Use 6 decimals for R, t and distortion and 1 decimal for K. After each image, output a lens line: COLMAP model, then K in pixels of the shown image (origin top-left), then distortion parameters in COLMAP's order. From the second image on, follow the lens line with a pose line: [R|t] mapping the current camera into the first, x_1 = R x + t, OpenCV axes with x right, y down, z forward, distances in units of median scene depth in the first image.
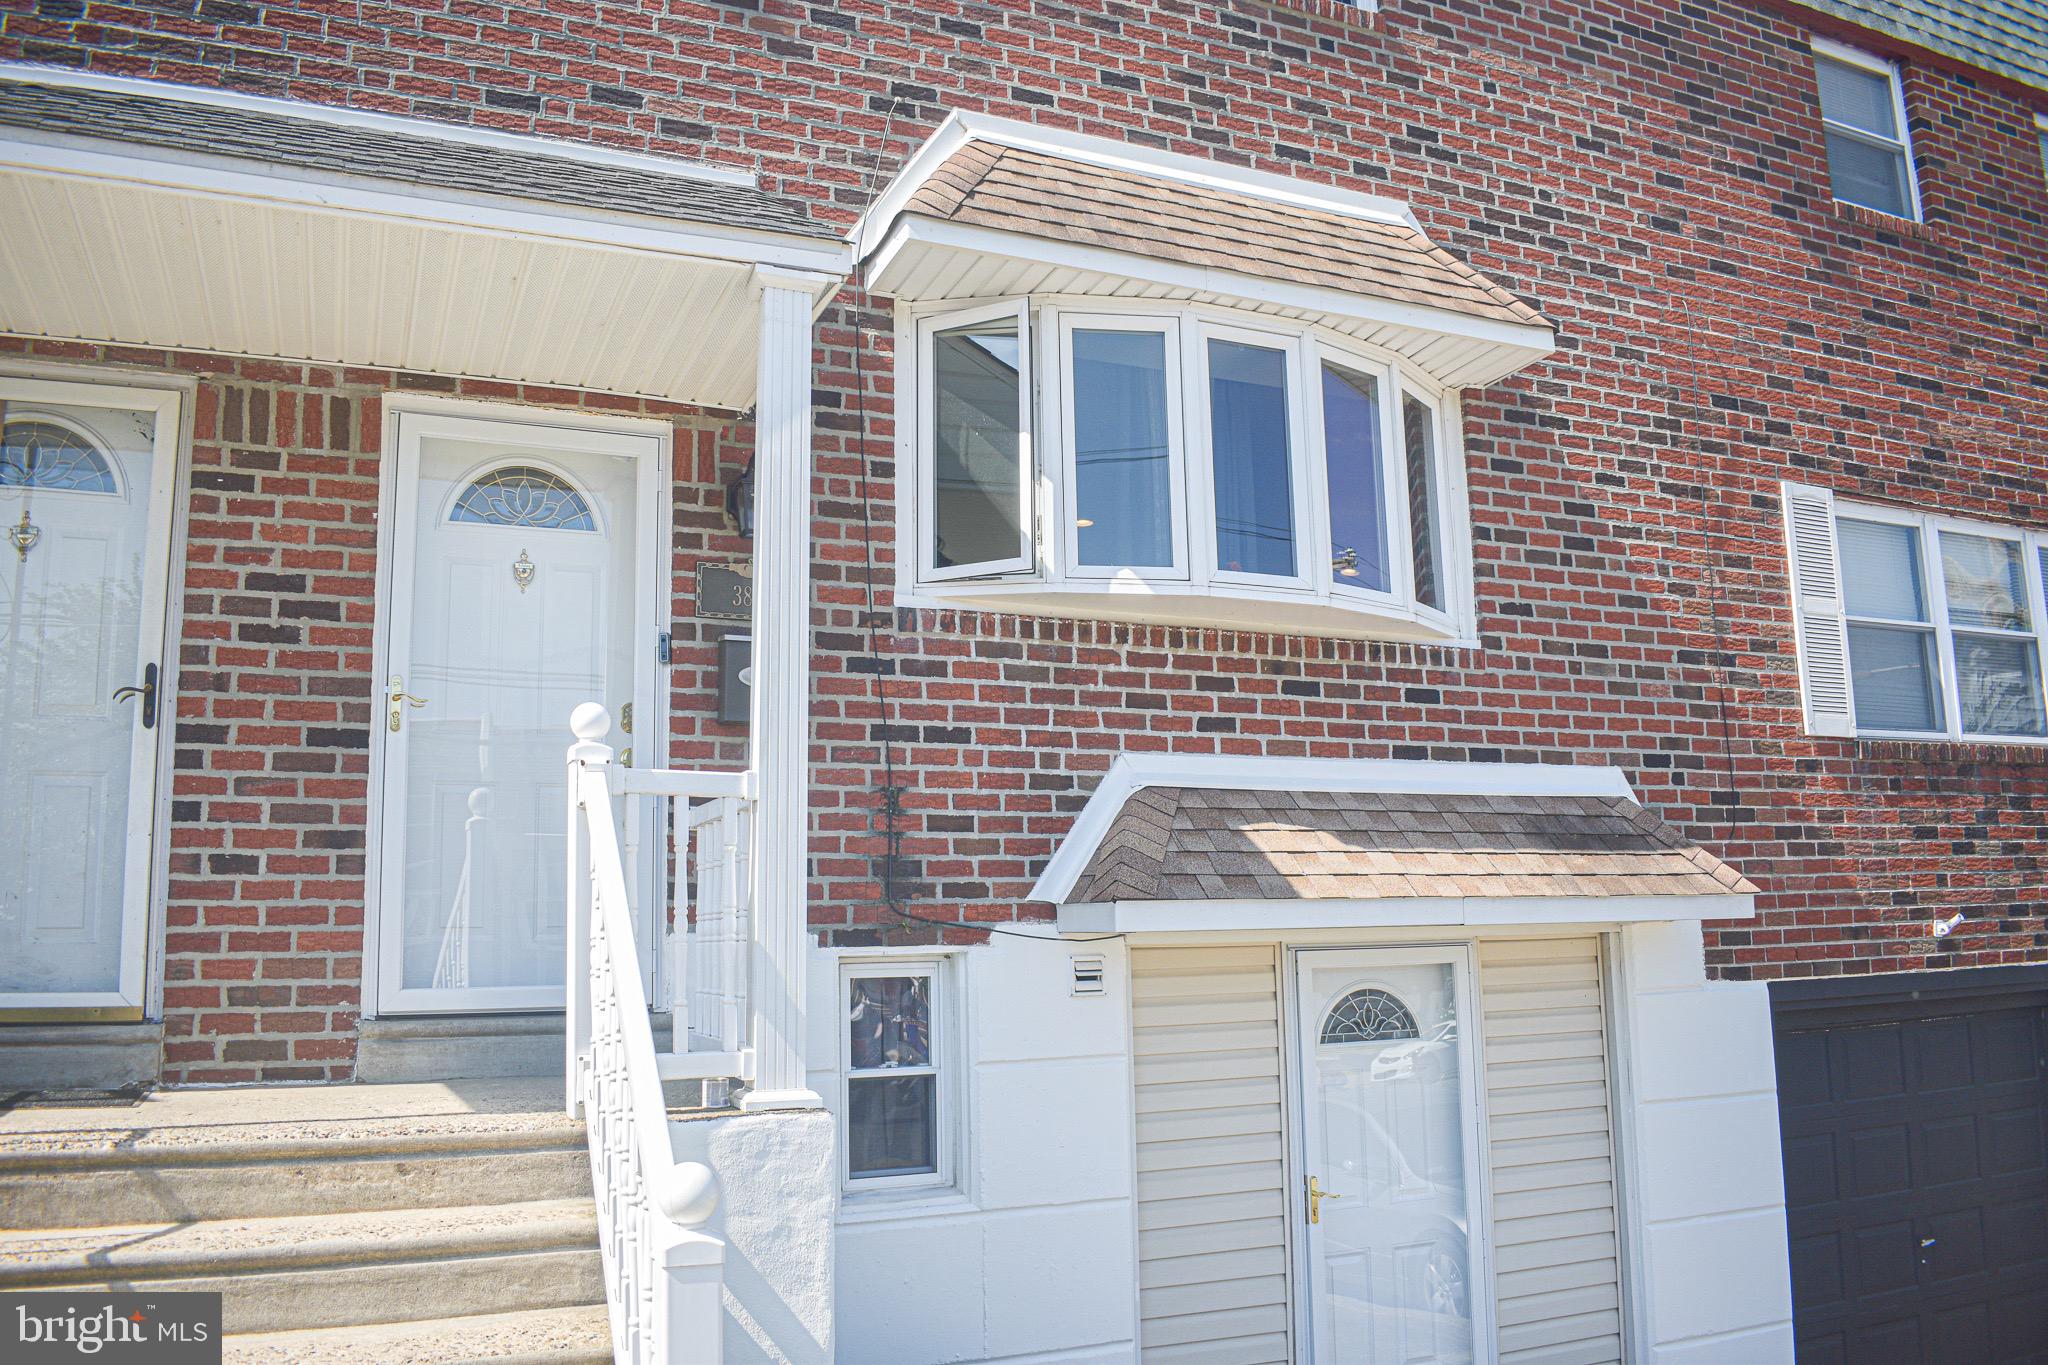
lens RADIAL K [[1651.9, 0, 1027.8], [0, 1651.9, 688.6], [0, 0, 1]] dist [-0.099743, 0.015552]
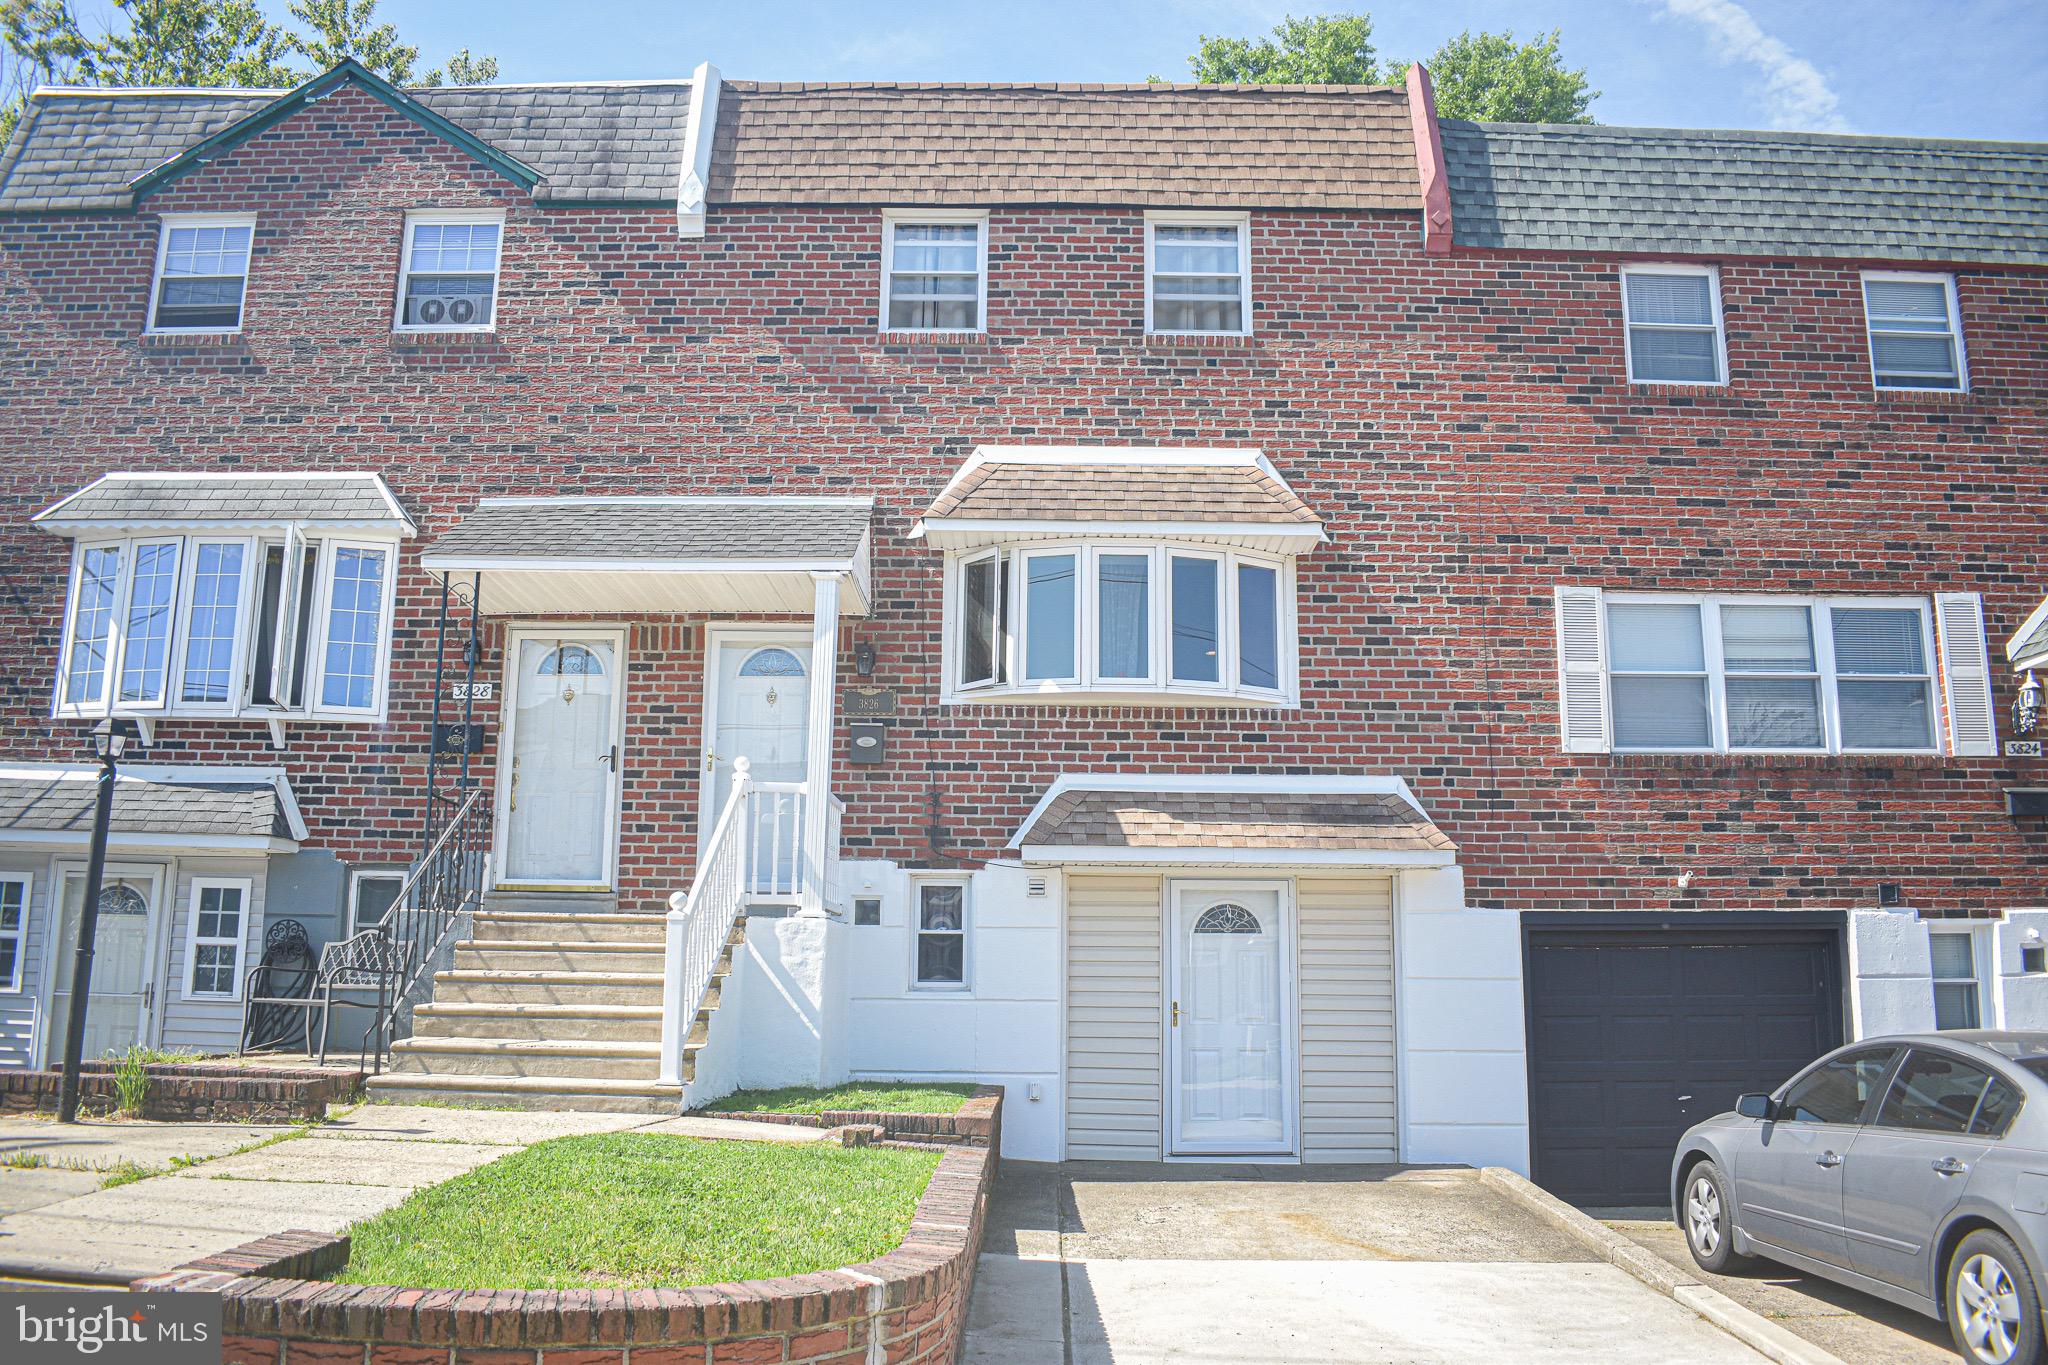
lens RADIAL K [[1651.9, 0, 1027.8], [0, 1651.9, 688.6], [0, 0, 1]] dist [-0.099743, 0.015552]
pose [[0.905513, -0.042151, -0.422219, 0.810387], [0.035214, 0.999086, -0.024219, -0.014735], [0.422854, 0.007063, 0.906170, -0.742910]]
